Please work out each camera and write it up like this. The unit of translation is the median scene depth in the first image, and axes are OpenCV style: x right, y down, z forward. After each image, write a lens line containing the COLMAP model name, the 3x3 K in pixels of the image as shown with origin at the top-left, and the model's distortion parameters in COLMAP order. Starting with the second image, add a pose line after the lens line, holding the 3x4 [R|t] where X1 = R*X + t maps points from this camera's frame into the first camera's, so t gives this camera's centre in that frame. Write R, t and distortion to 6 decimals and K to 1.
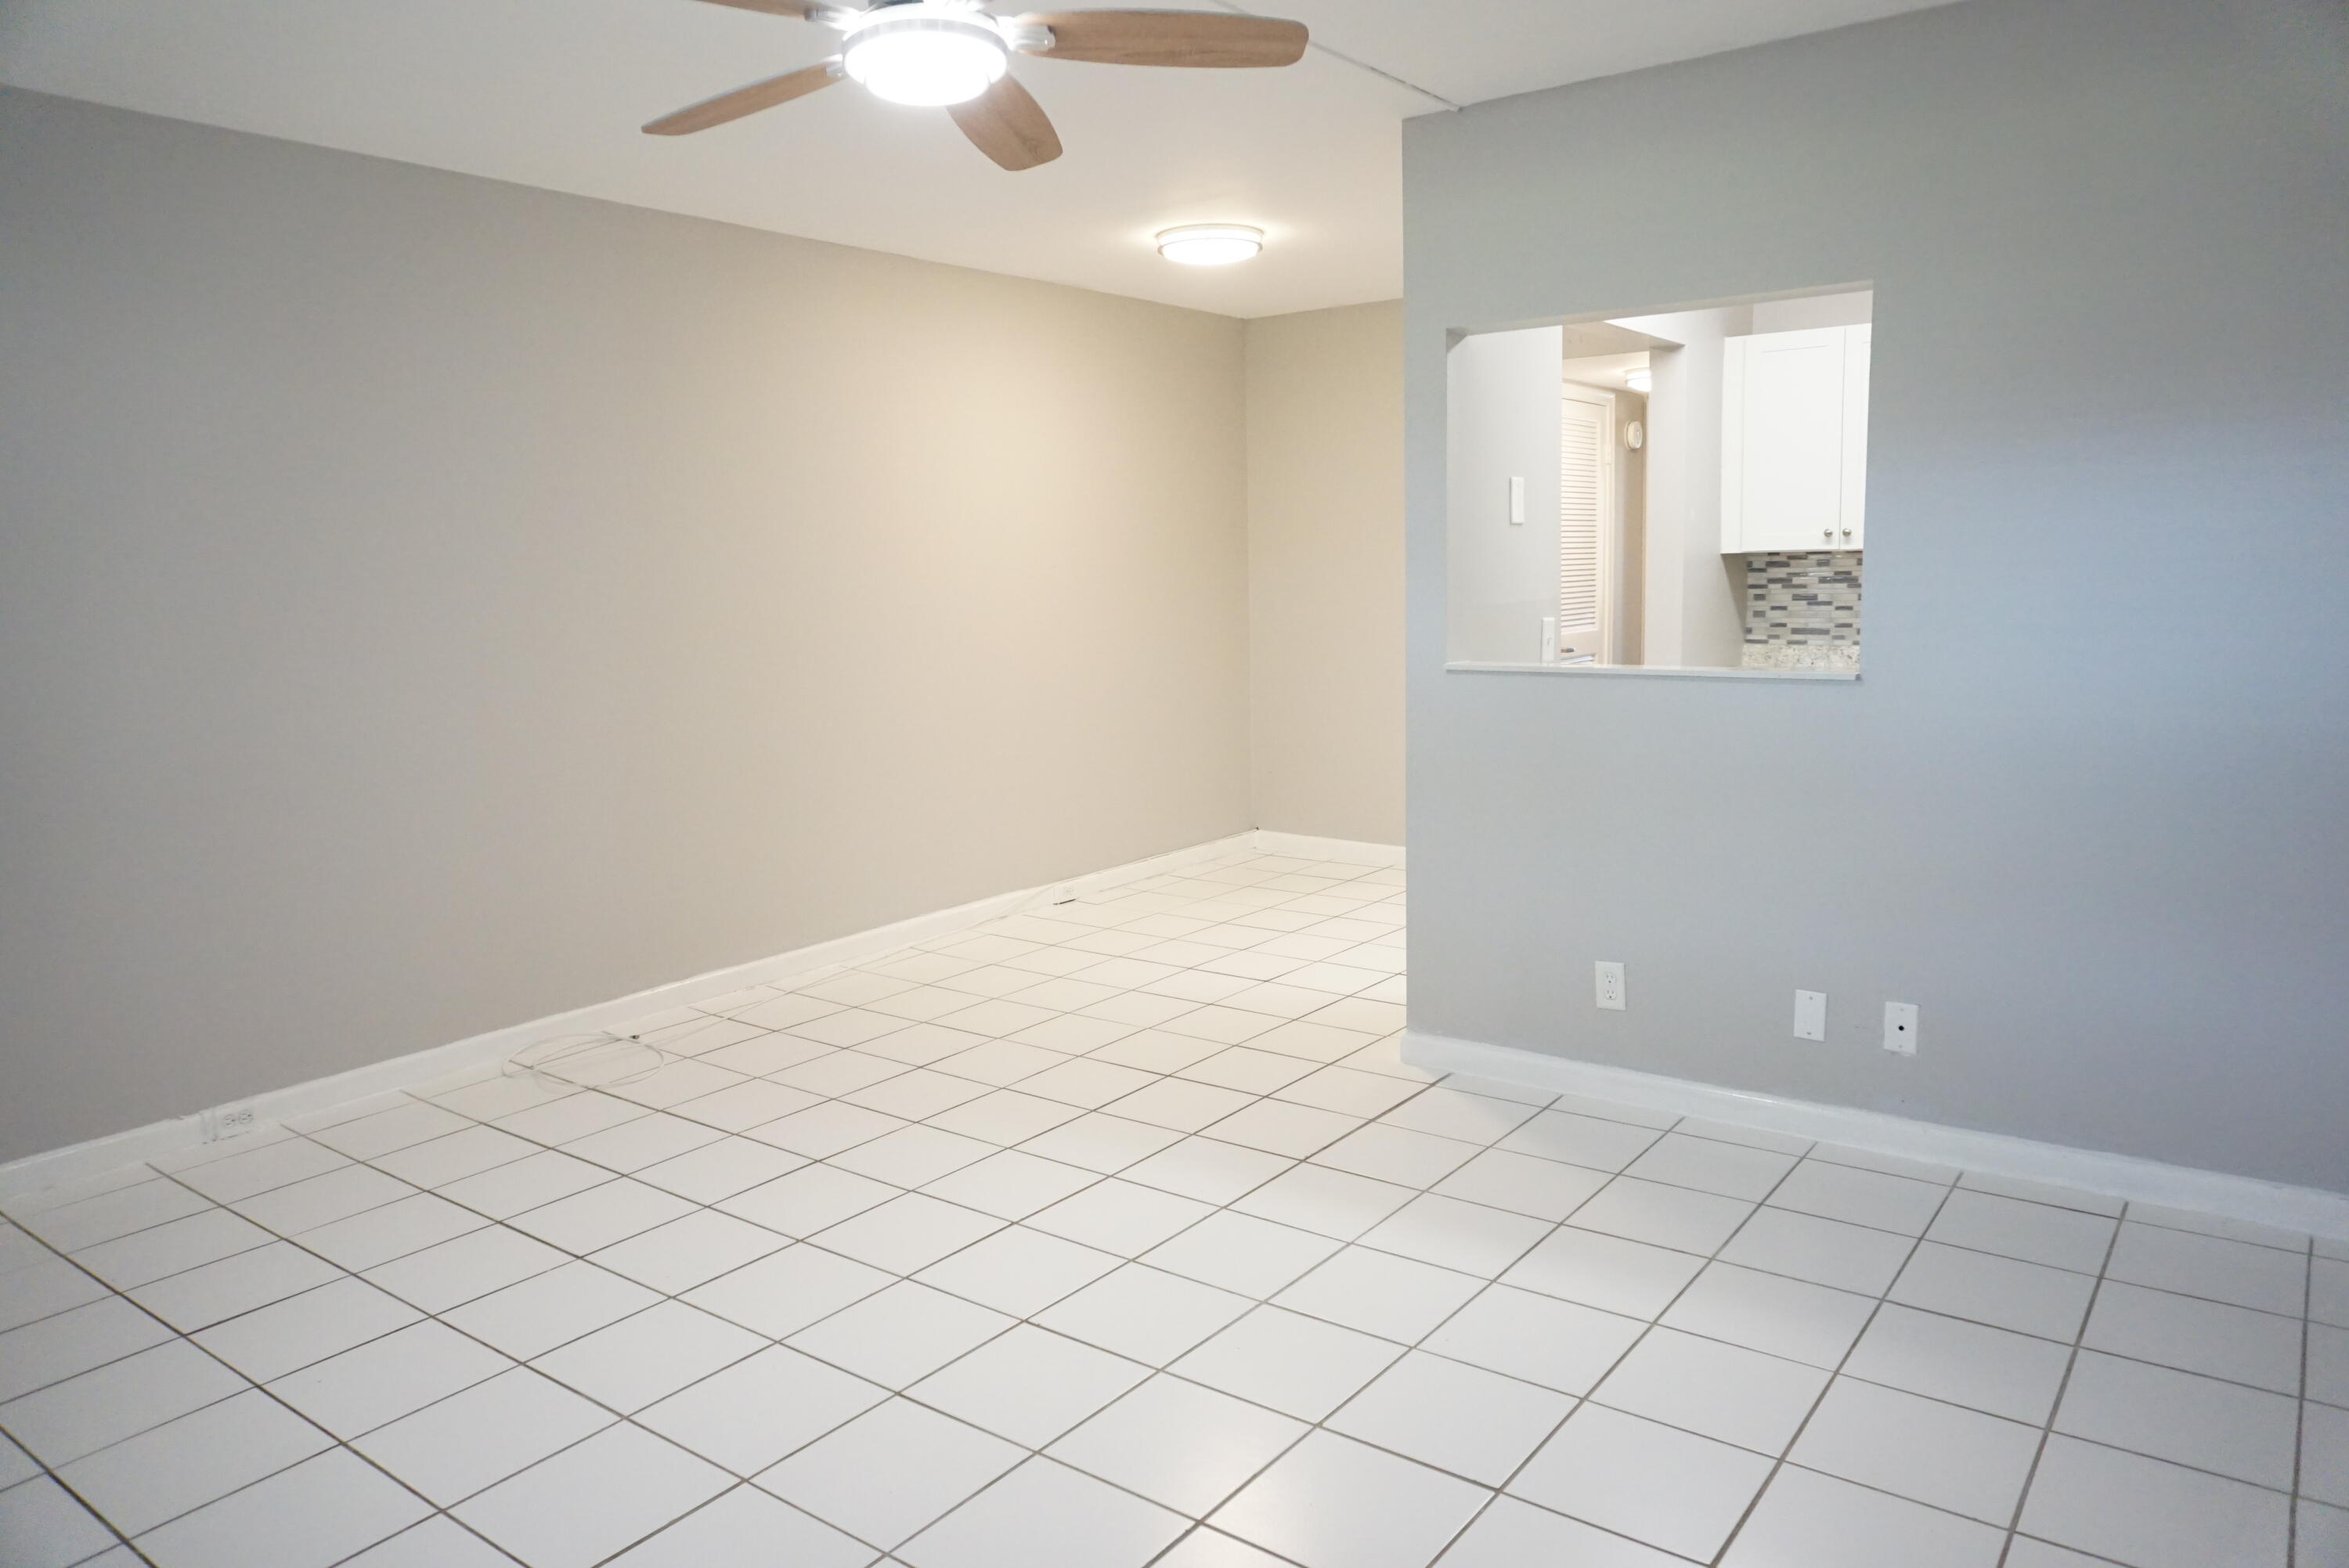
lens RADIAL K [[1574.4, 0, 1199.2], [0, 1574.4, 773.4], [0, 0, 1]] dist [0.027829, 0.003084]
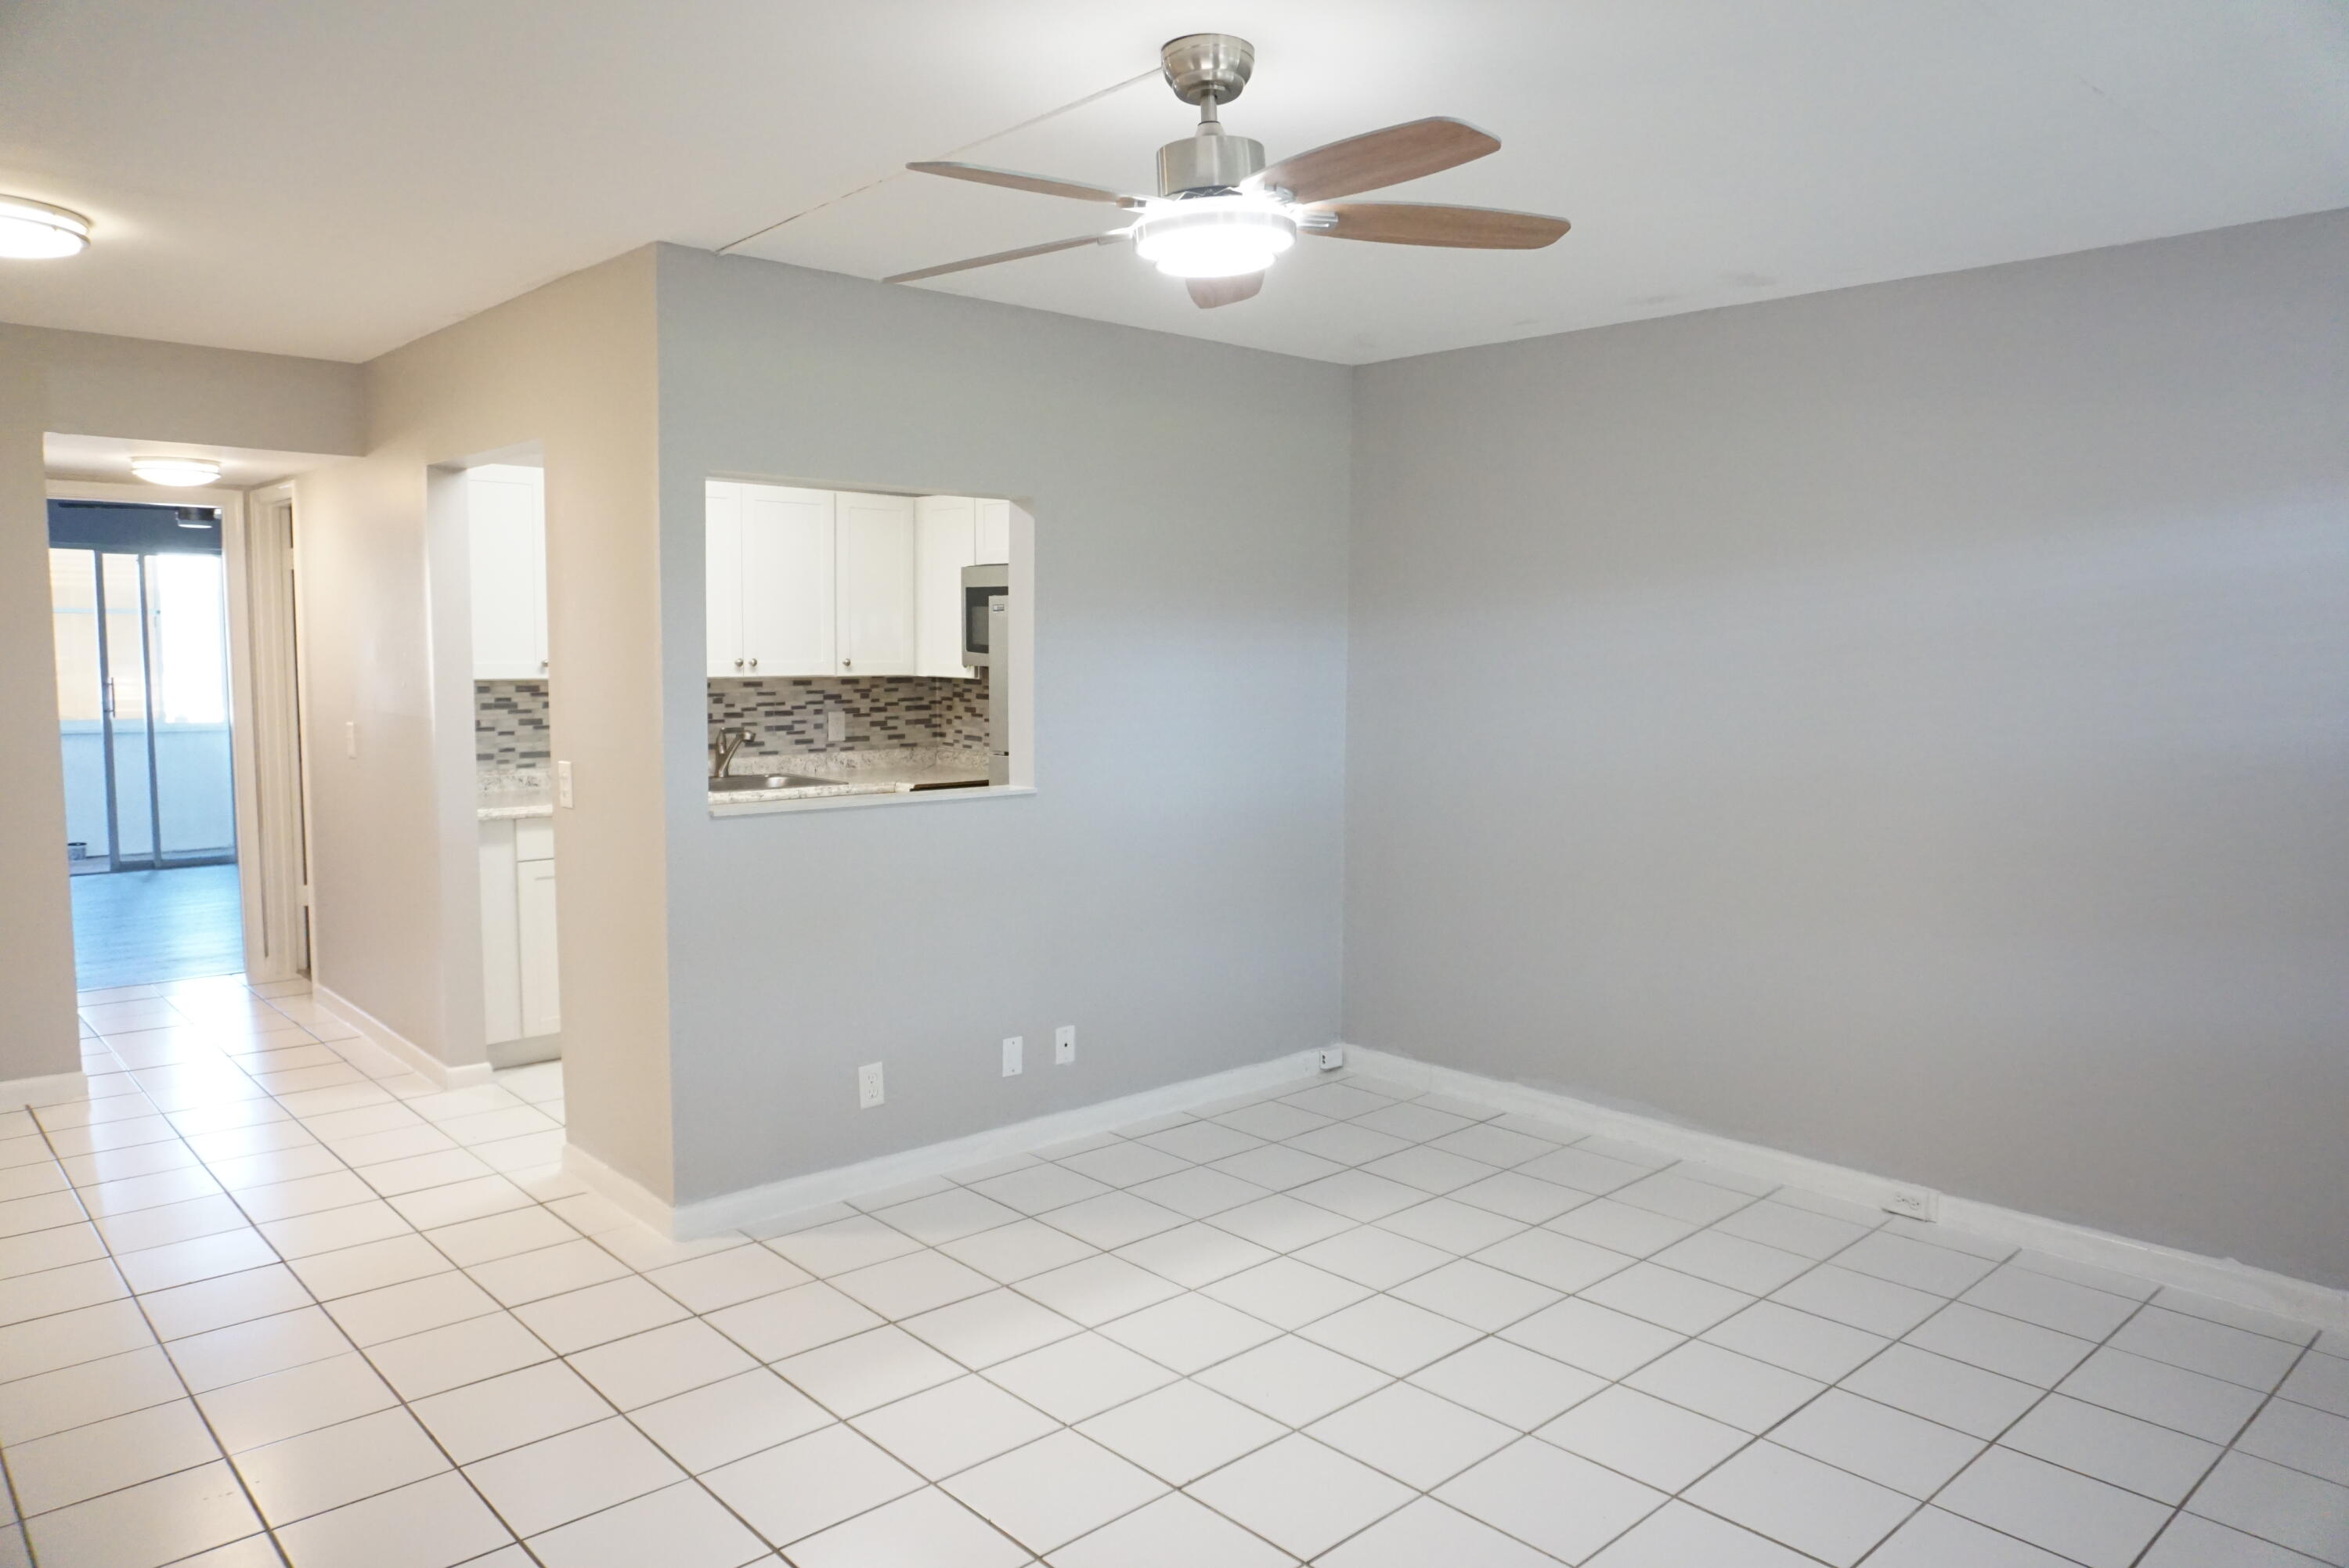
lens RADIAL K [[1574.4, 0, 1199.2], [0, 1574.4, 773.4], [0, 0, 1]] dist [0.027829, 0.003084]
pose [[0.148503, -0.057561, 0.987235, -0.768935], [0.095542, 0.994470, 0.043611, -0.108882], [-0.984286, 0.087846, 0.153181, 0.554868]]
